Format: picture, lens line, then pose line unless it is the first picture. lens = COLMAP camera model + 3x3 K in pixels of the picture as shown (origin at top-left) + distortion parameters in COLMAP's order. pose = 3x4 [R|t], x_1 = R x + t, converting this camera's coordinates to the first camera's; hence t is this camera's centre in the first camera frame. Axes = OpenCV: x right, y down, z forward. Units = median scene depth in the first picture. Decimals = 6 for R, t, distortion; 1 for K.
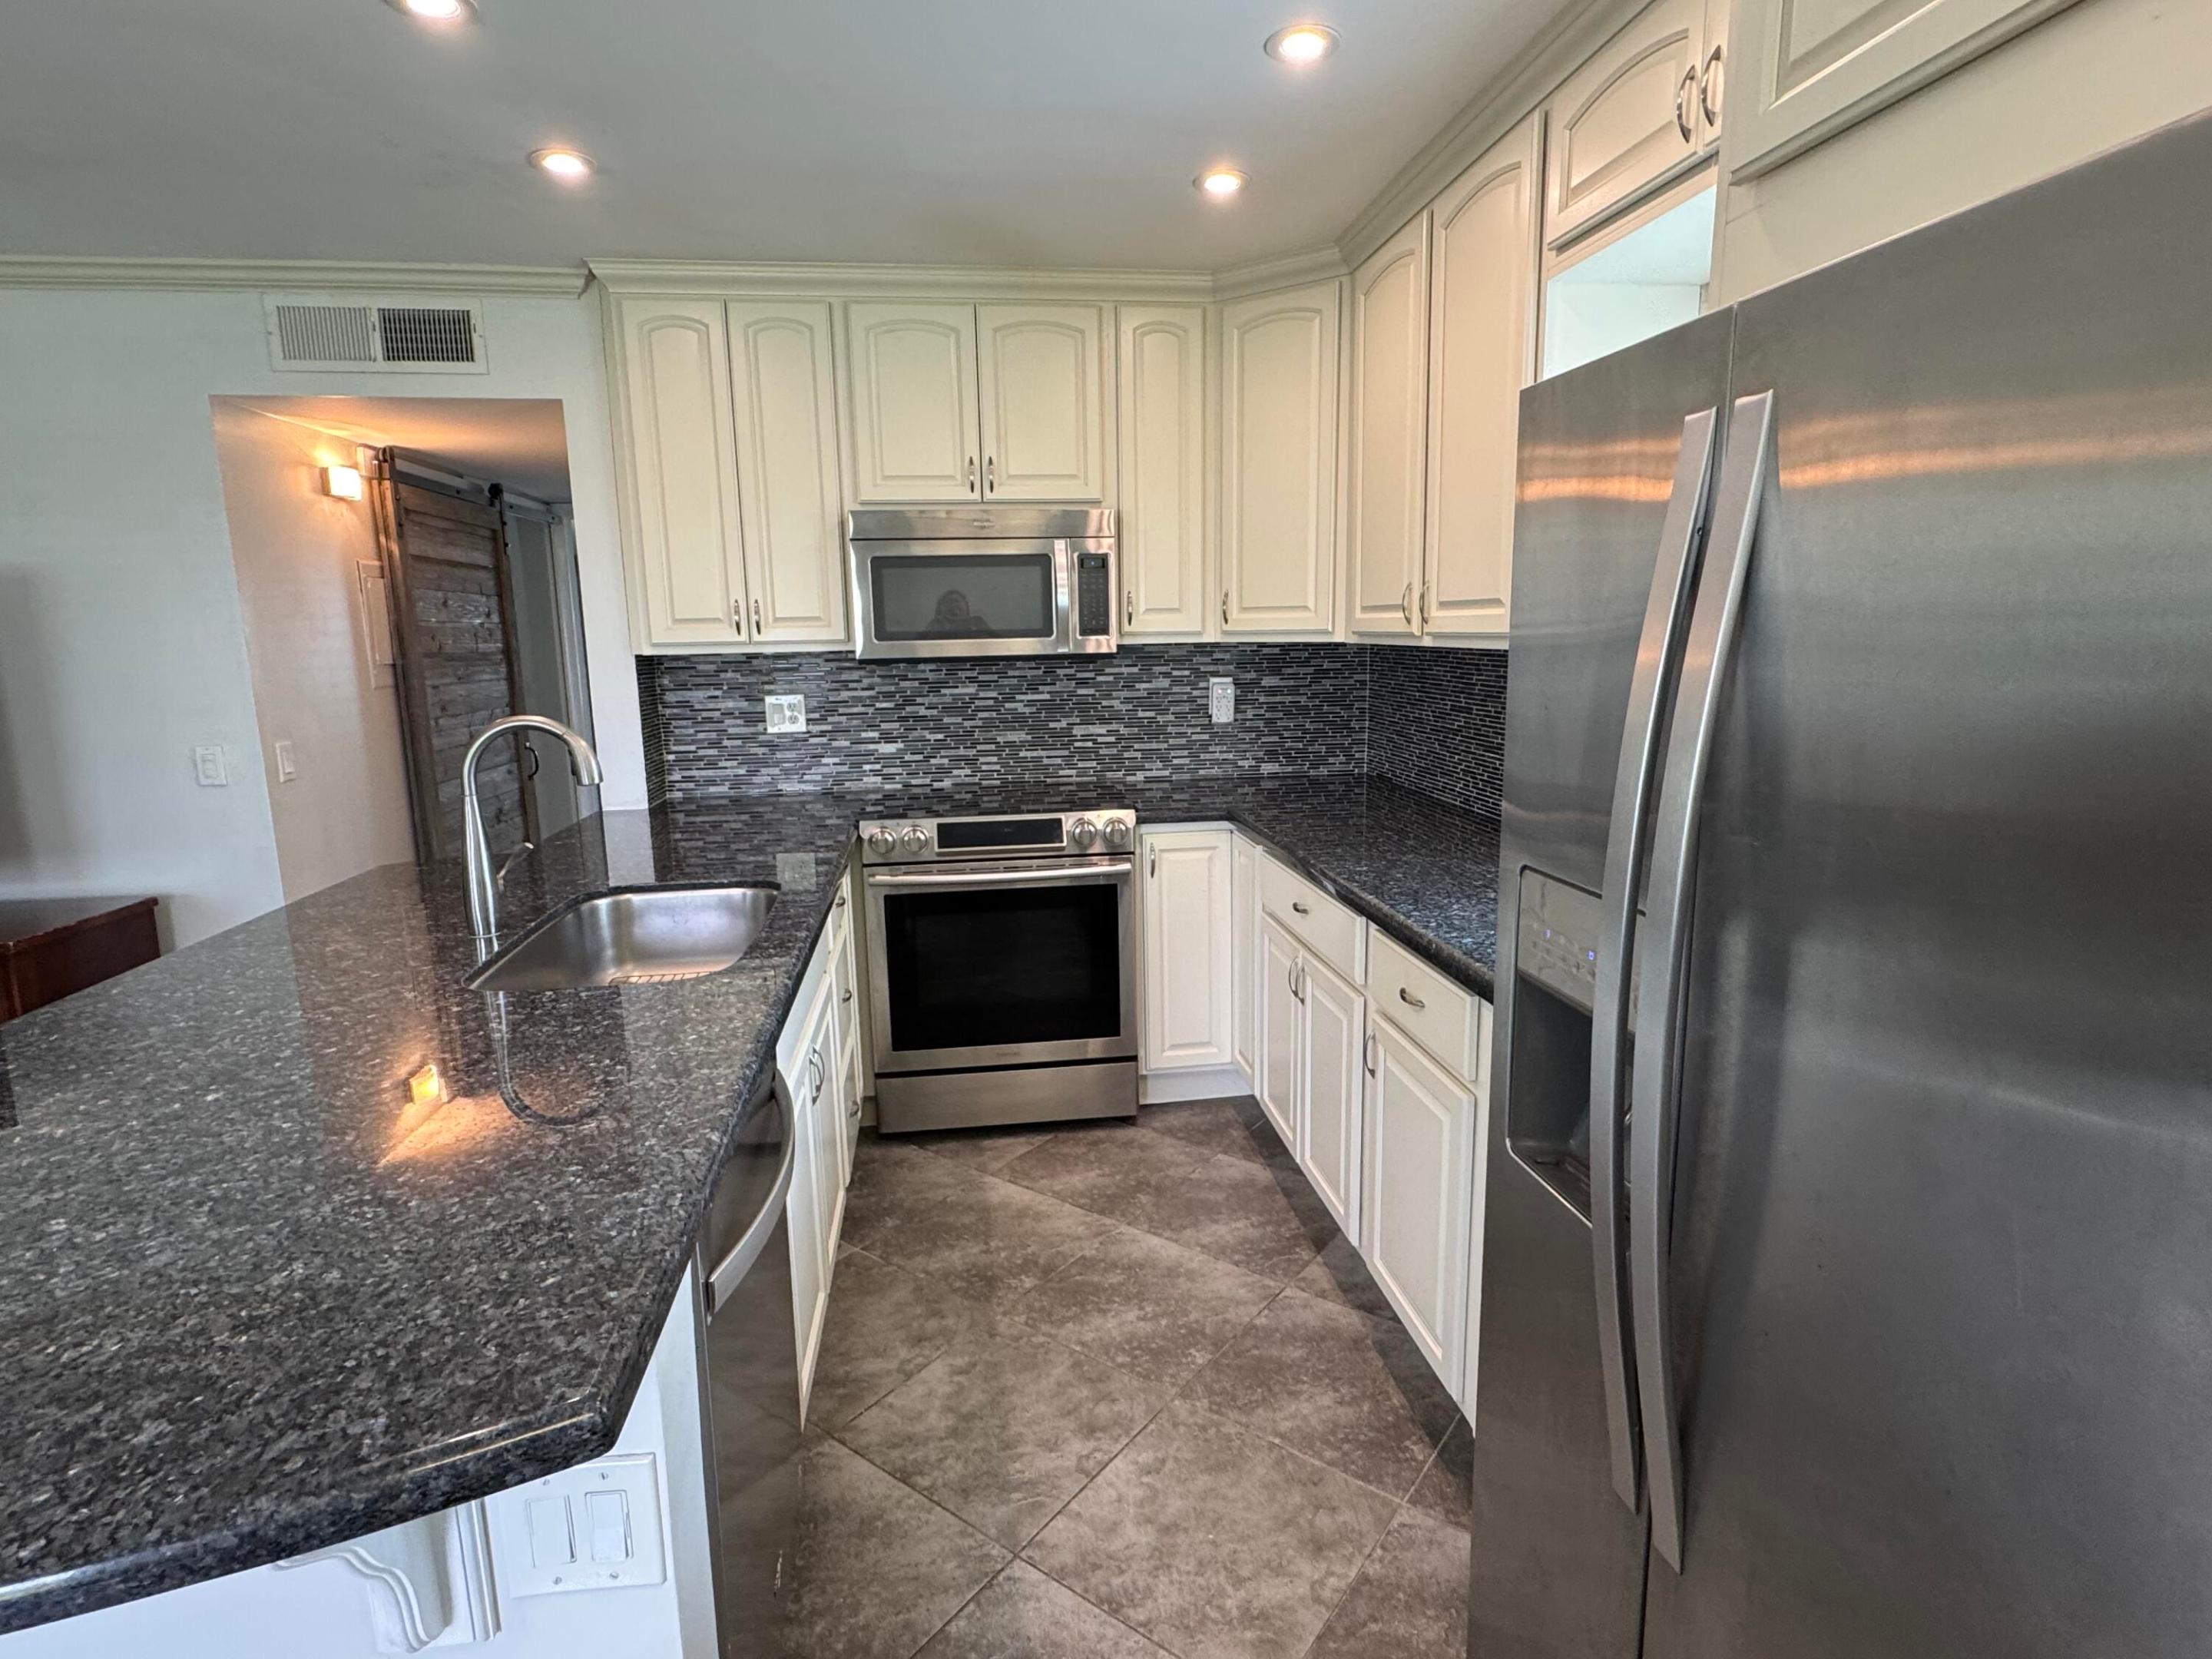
lens RADIAL K [[1125.4, 0, 1099.9], [0, 1125.4, 830.3], [0, 0, 1]] dist [0.004327, 0.000113]
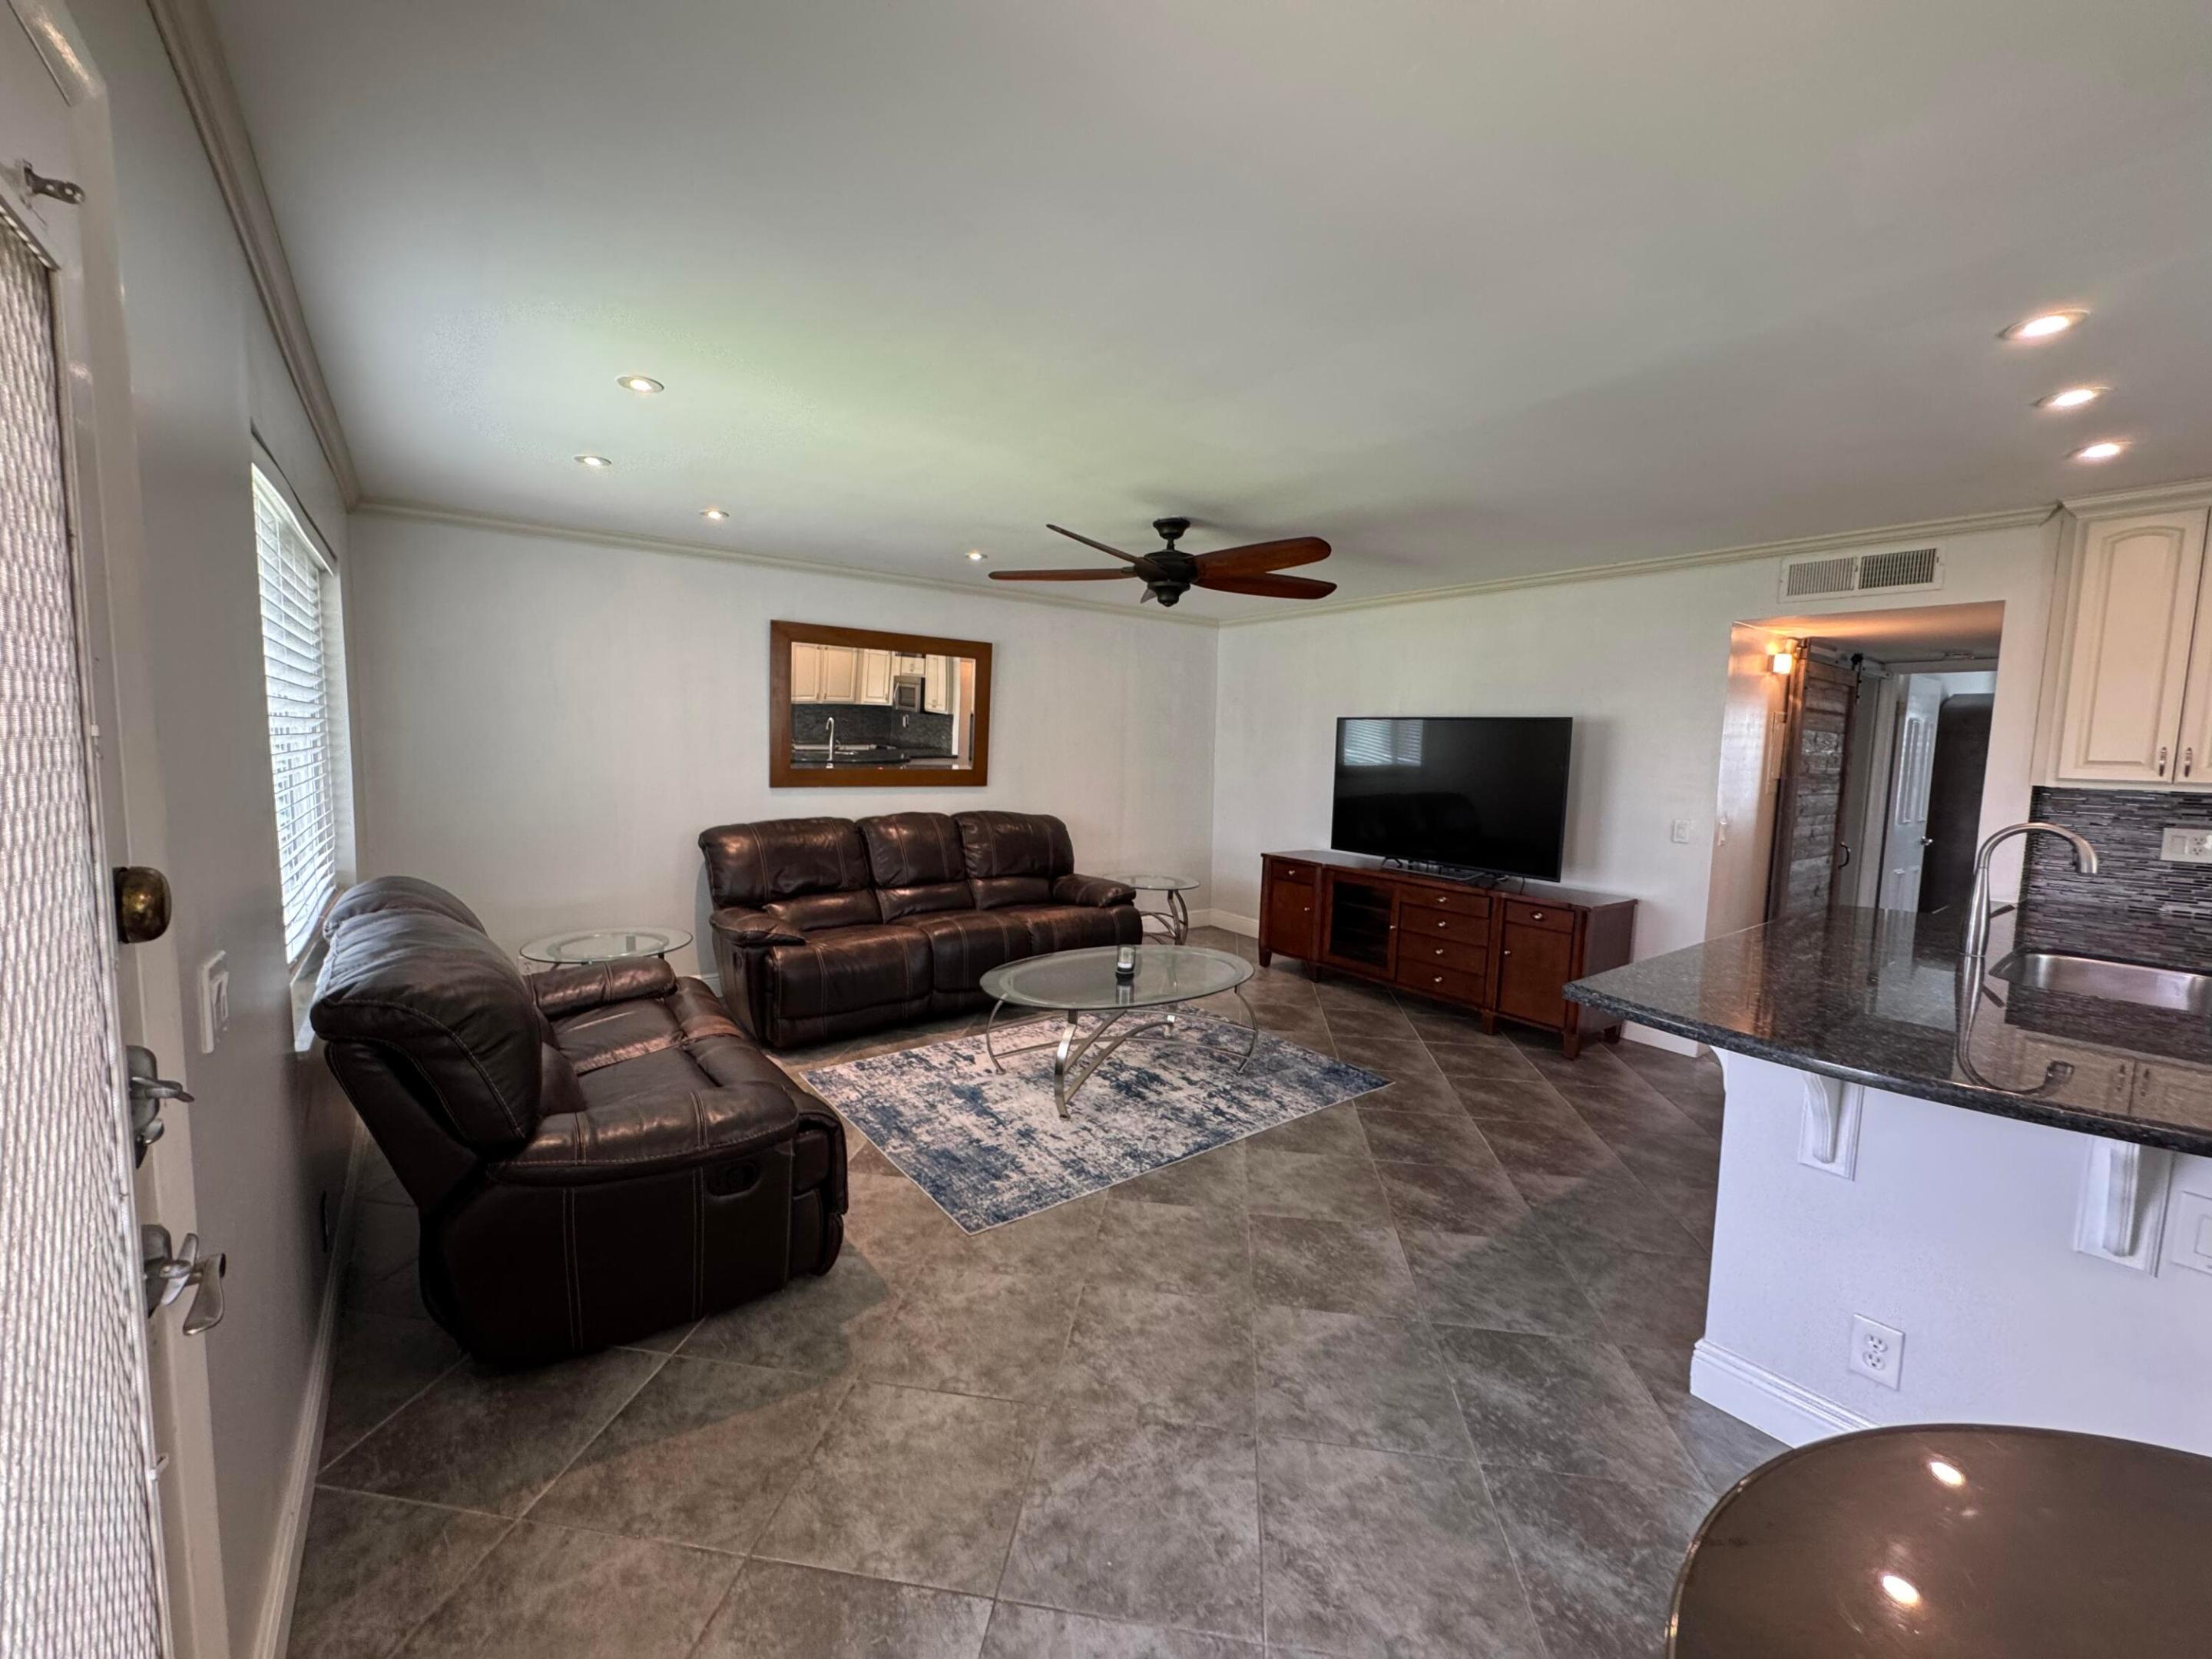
lens RADIAL K [[883.7, 0, 1105.0], [0, 883.7, 828.0], [0, 0, 1]] dist [-0.001291, -0.000086]
pose [[0.496293, 0.114396, -0.860585, -0.054479], [-0.187172, 0.982067, 0.022604, 0.064656], [0.847738, 0.149859, 0.508804, -0.388707]]
